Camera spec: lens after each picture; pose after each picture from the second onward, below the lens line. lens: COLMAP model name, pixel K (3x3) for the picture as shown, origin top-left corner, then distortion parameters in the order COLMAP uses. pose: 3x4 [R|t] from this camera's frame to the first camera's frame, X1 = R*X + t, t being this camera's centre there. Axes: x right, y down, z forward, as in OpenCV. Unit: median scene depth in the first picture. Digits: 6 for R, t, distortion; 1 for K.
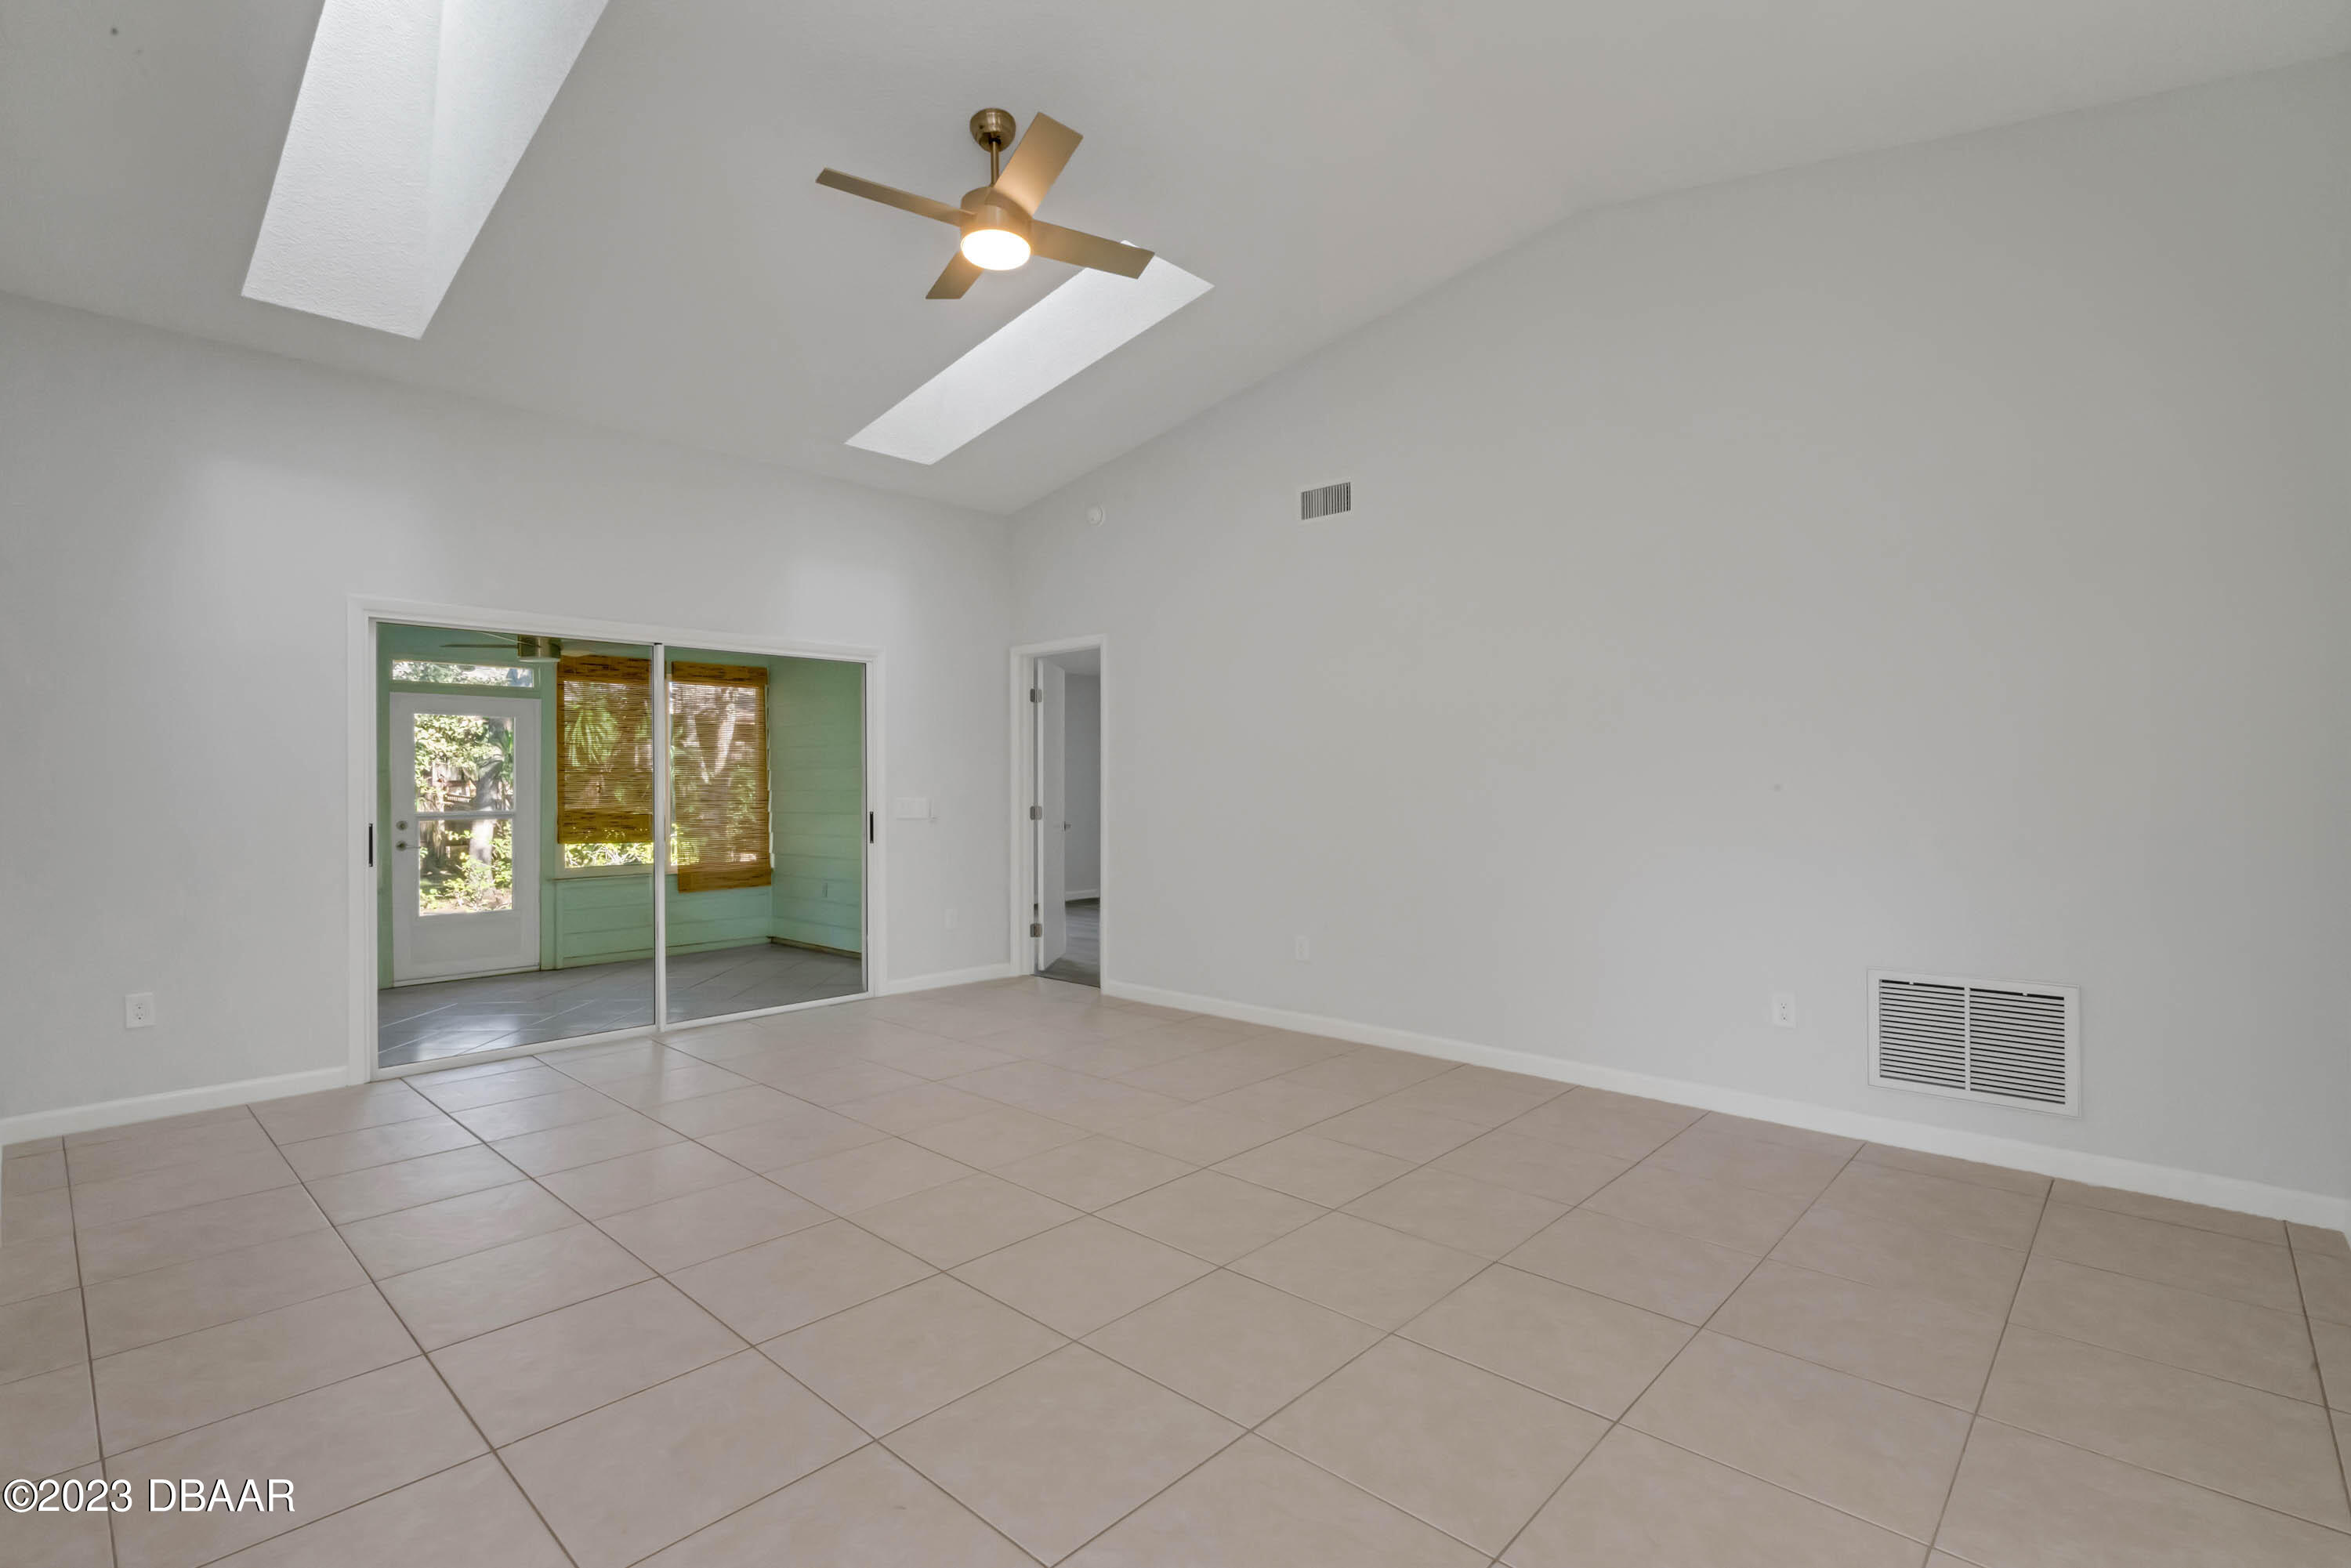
lens RADIAL K [[1068.1, 0, 1172.9], [0, 1068.1, 784.9], [0, 0, 1]] dist [-0.008004, 0.003102]
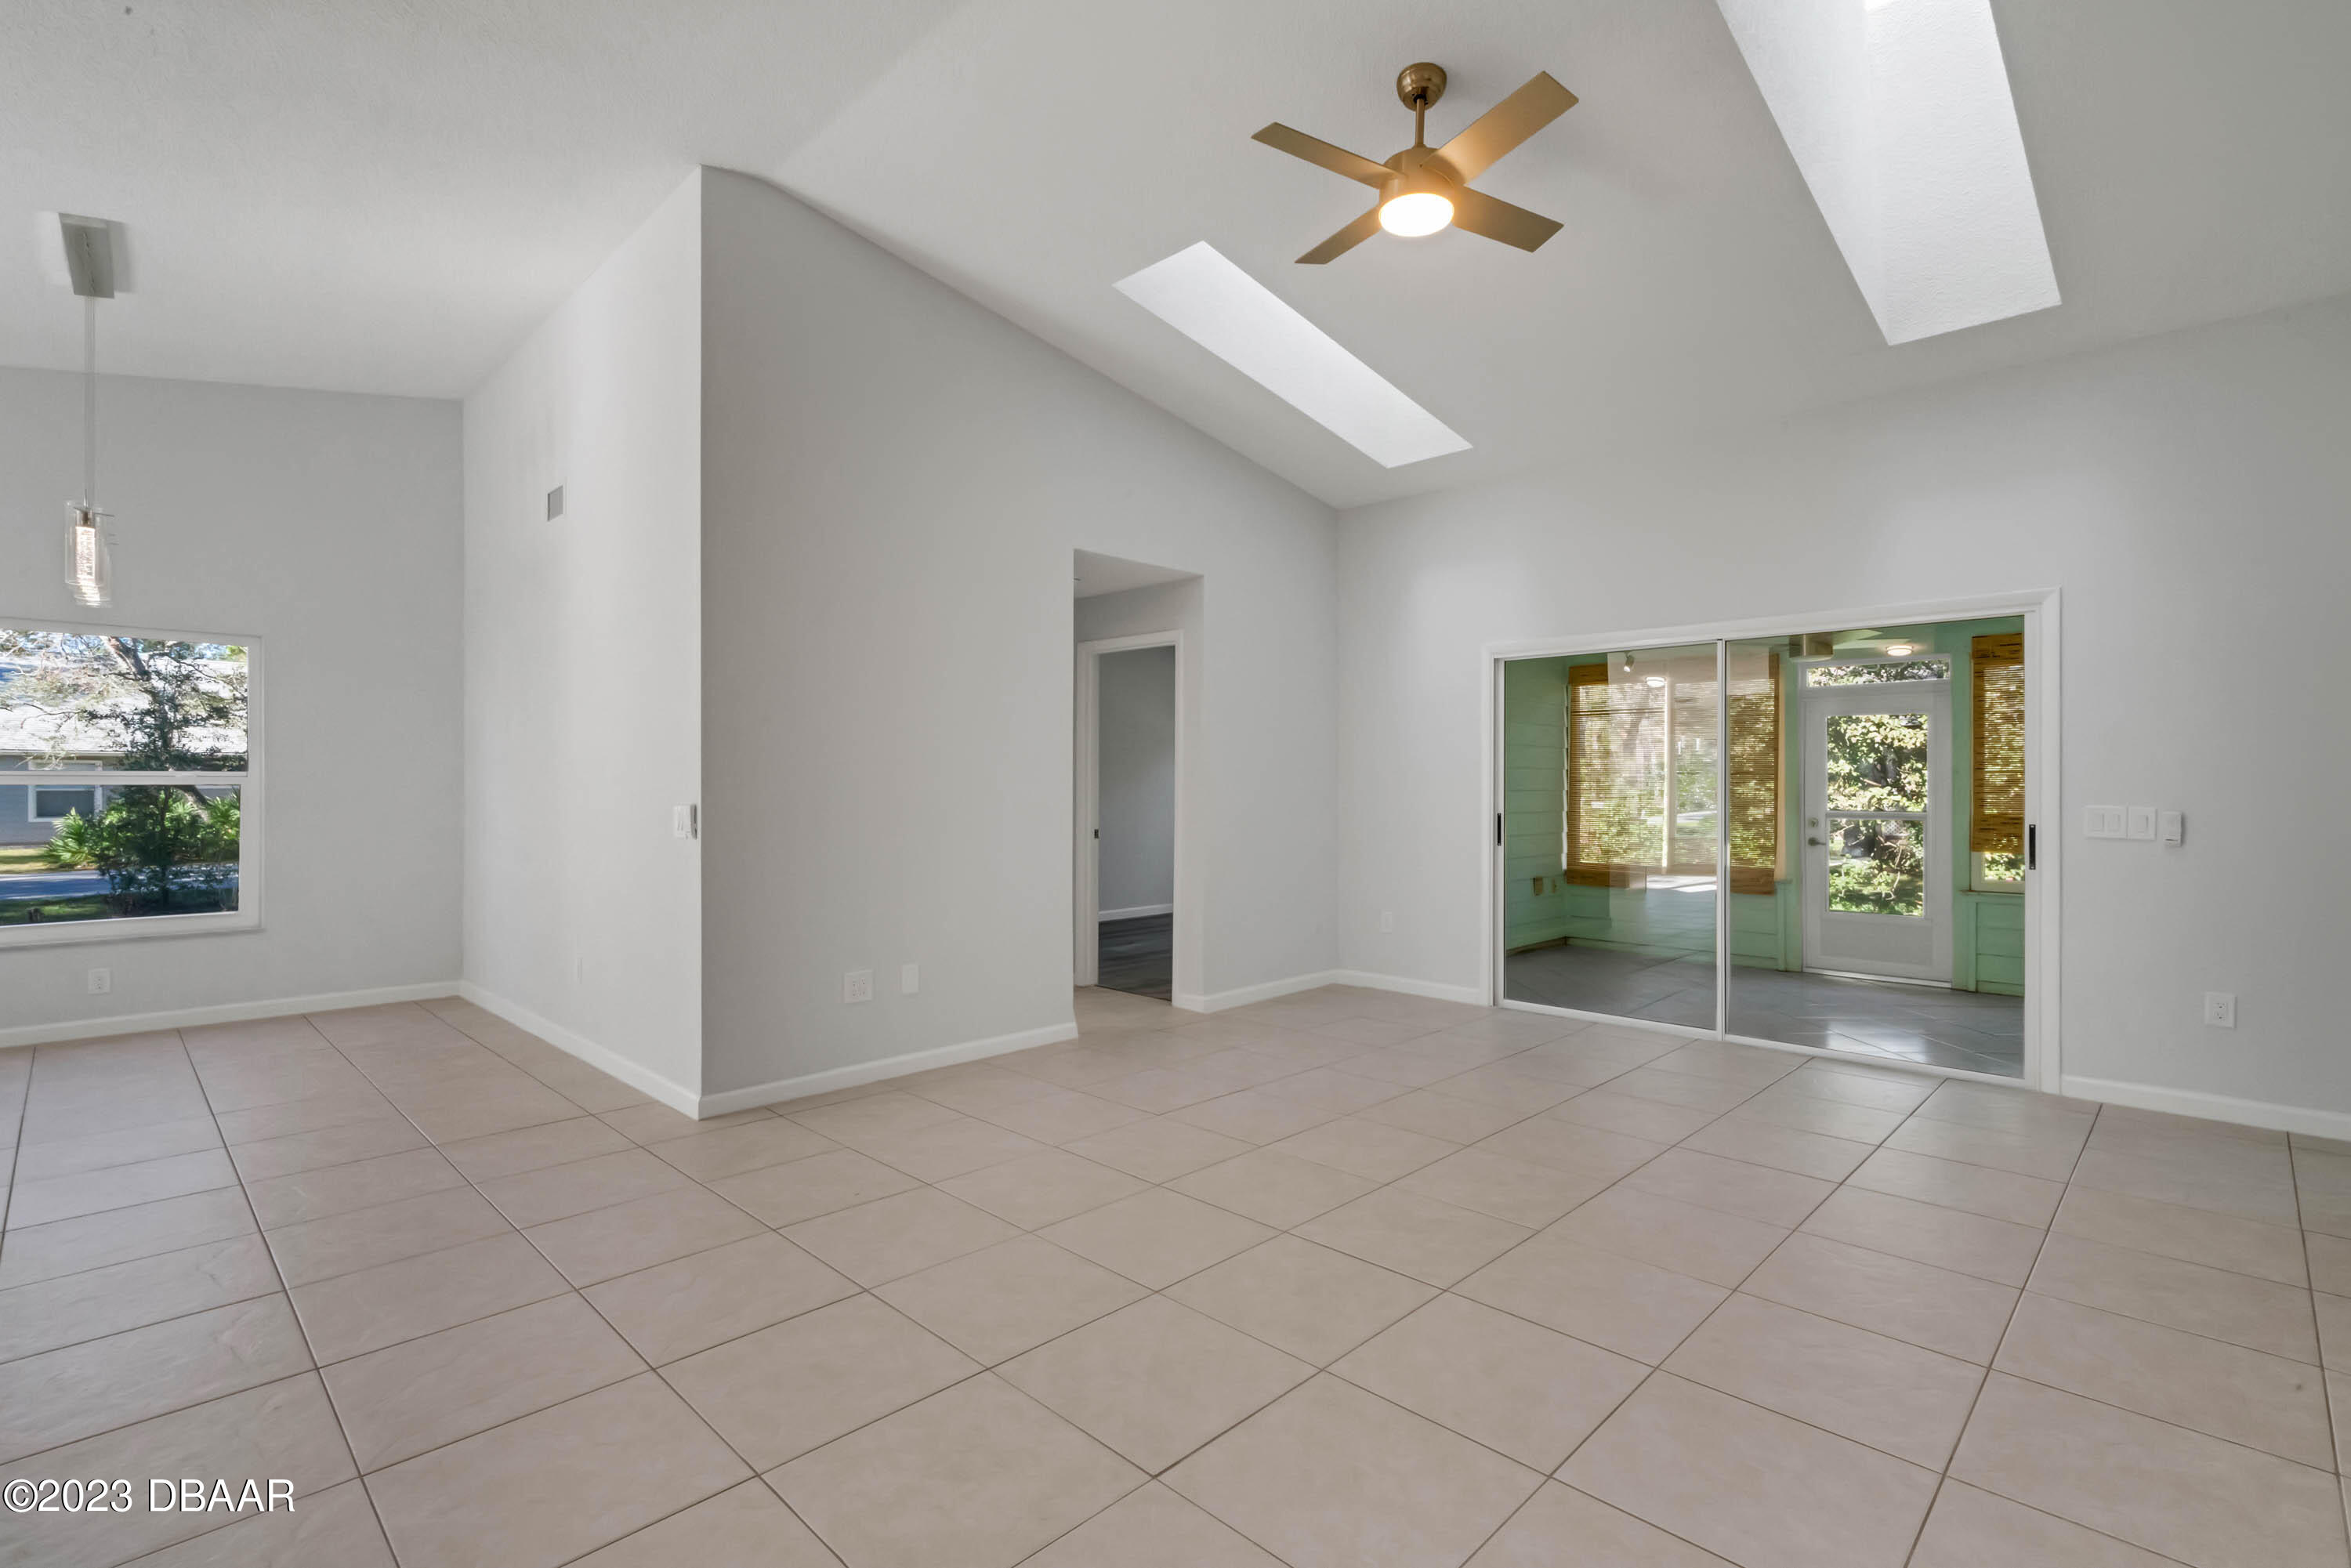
lens RADIAL K [[1068.1, 0, 1166.2], [0, 1068.1, 787.6], [0, 0, 1]] dist [-0.008004, 0.003102]
pose [[-0.015813, 0.005202, -0.999861, 0.383947], [-0.002813, 0.999982, 0.005248, -0.001208], [0.999871, 0.002895, -0.015798, 0.394215]]
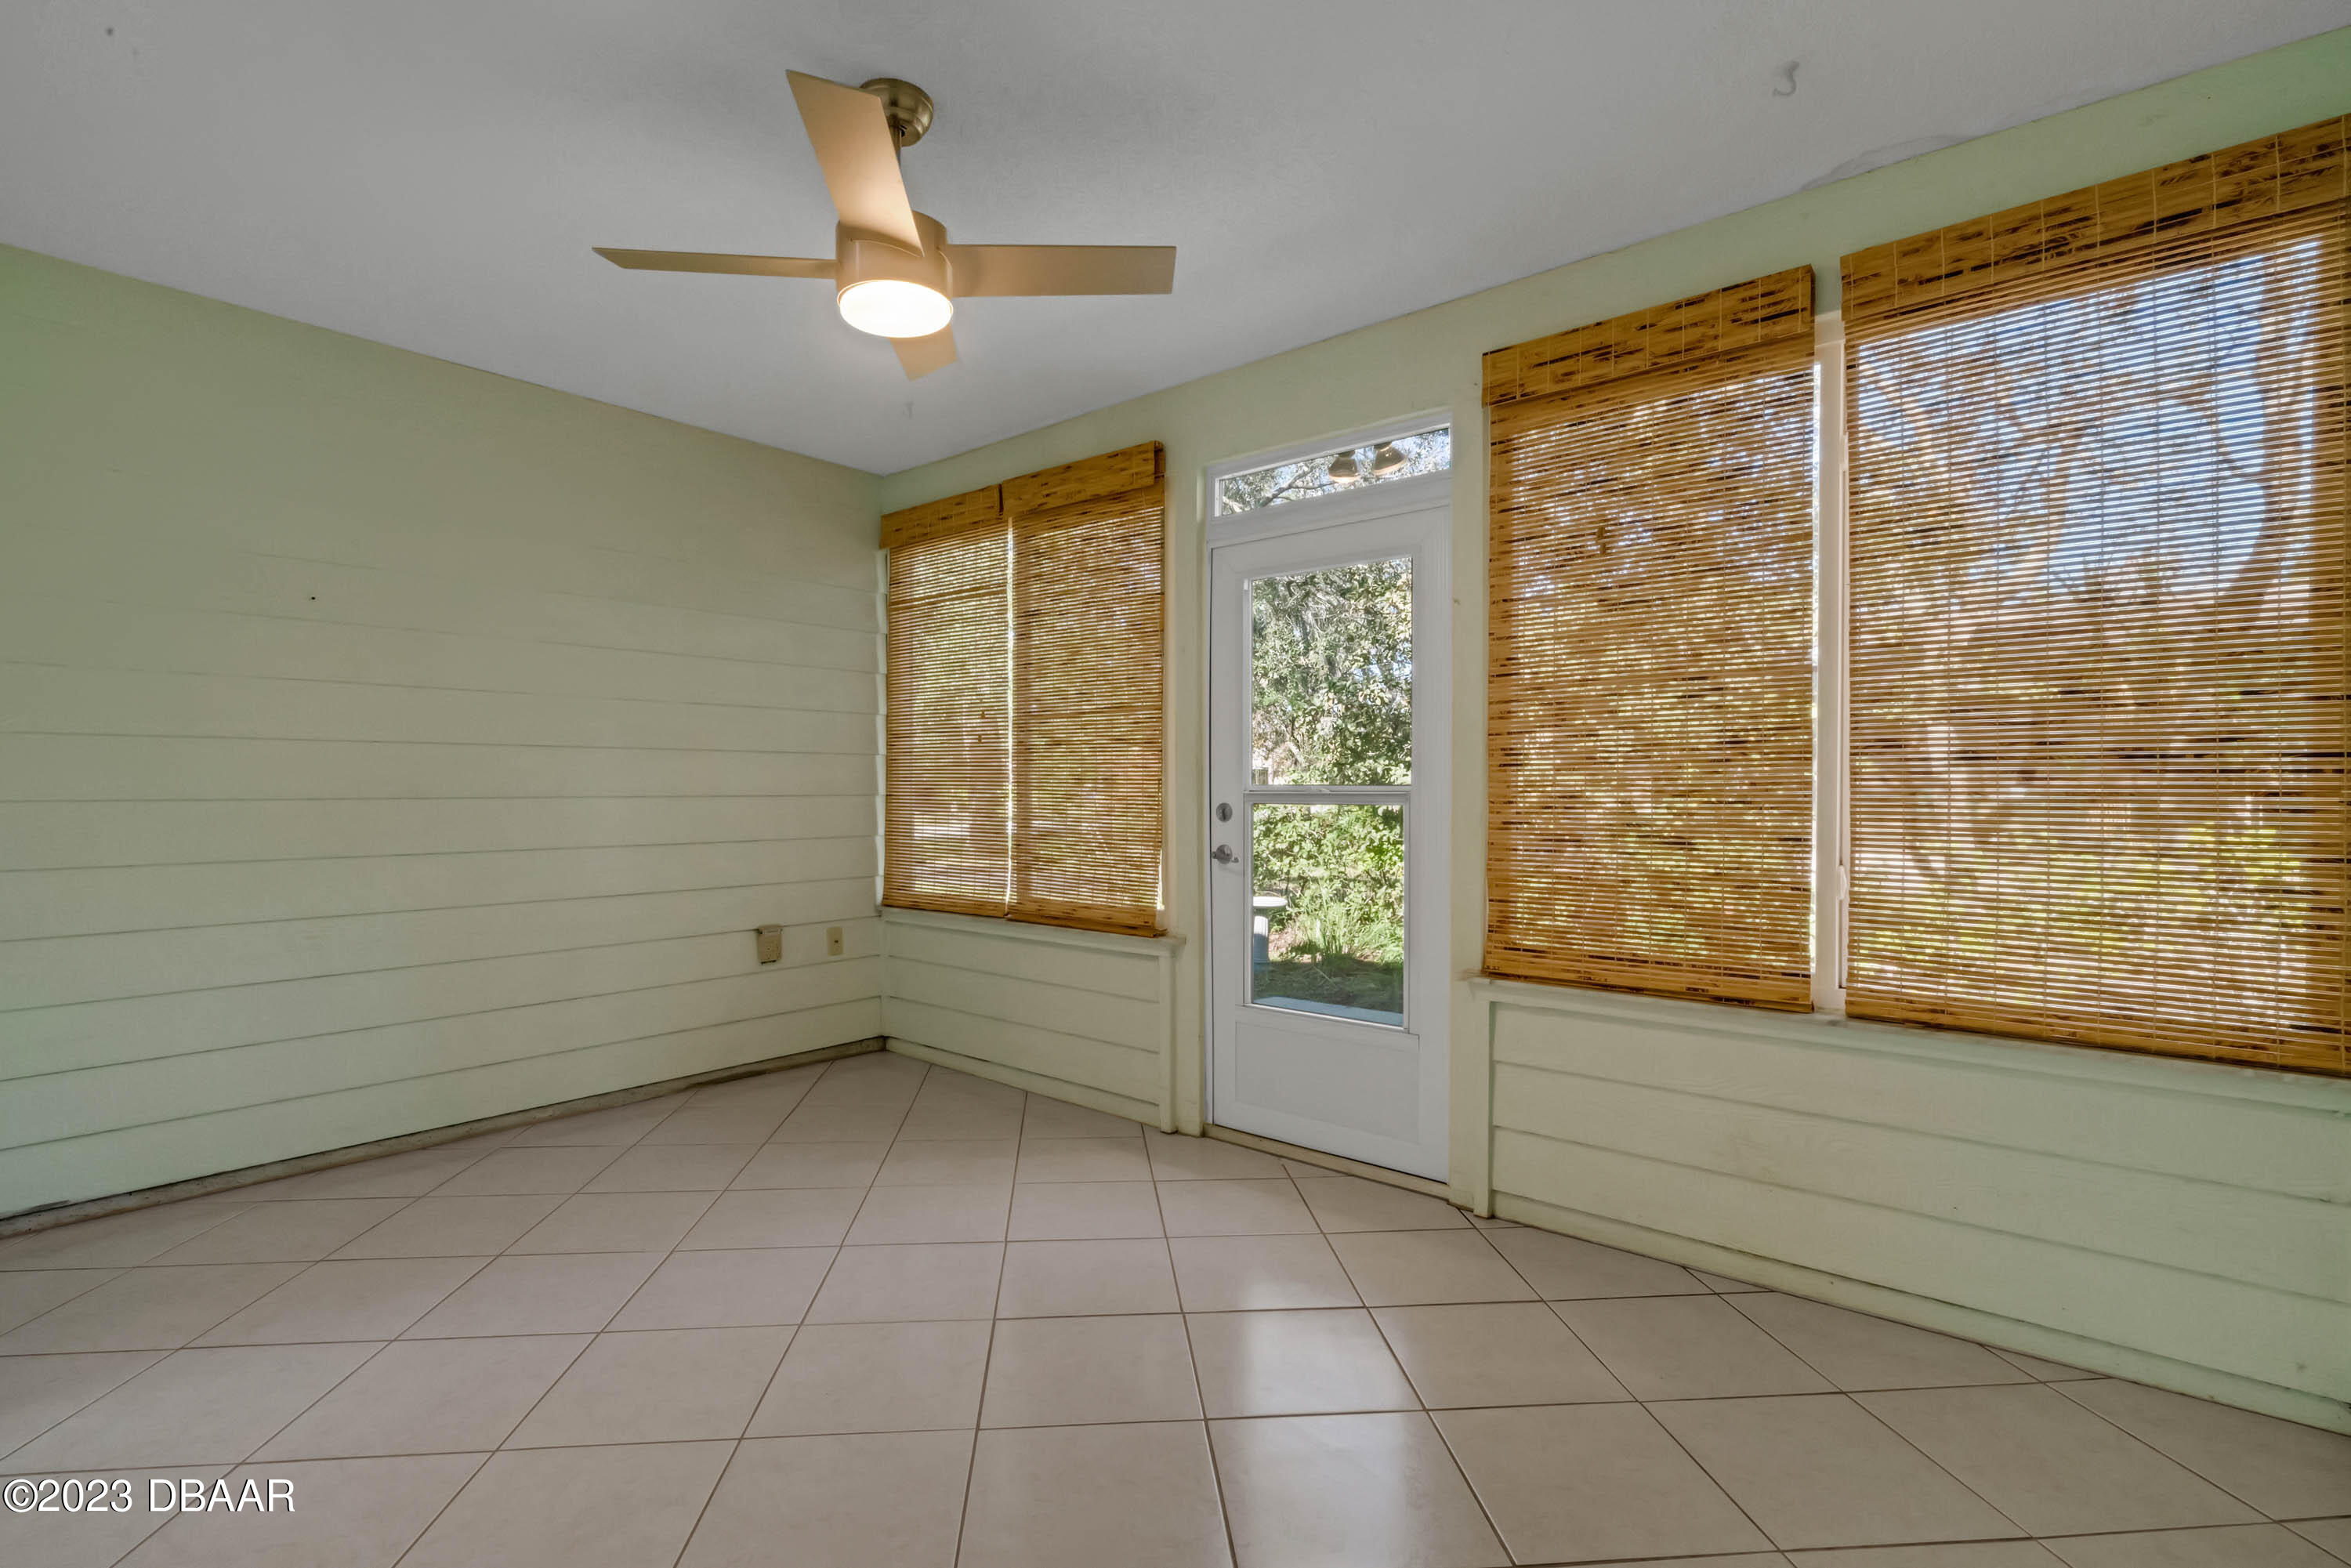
lens RADIAL K [[1068.1, 0, 1172.9], [0, 1068.1, 808.7], [0, 0, 1]] dist [-0.008004, 0.003102]
pose [[0.074033, 0.022670, -0.996998, -0.252466], [-0.000877, 0.999743, 0.022667, 0.026923], [0.997255, -0.000804, 0.074033, 1.011919]]
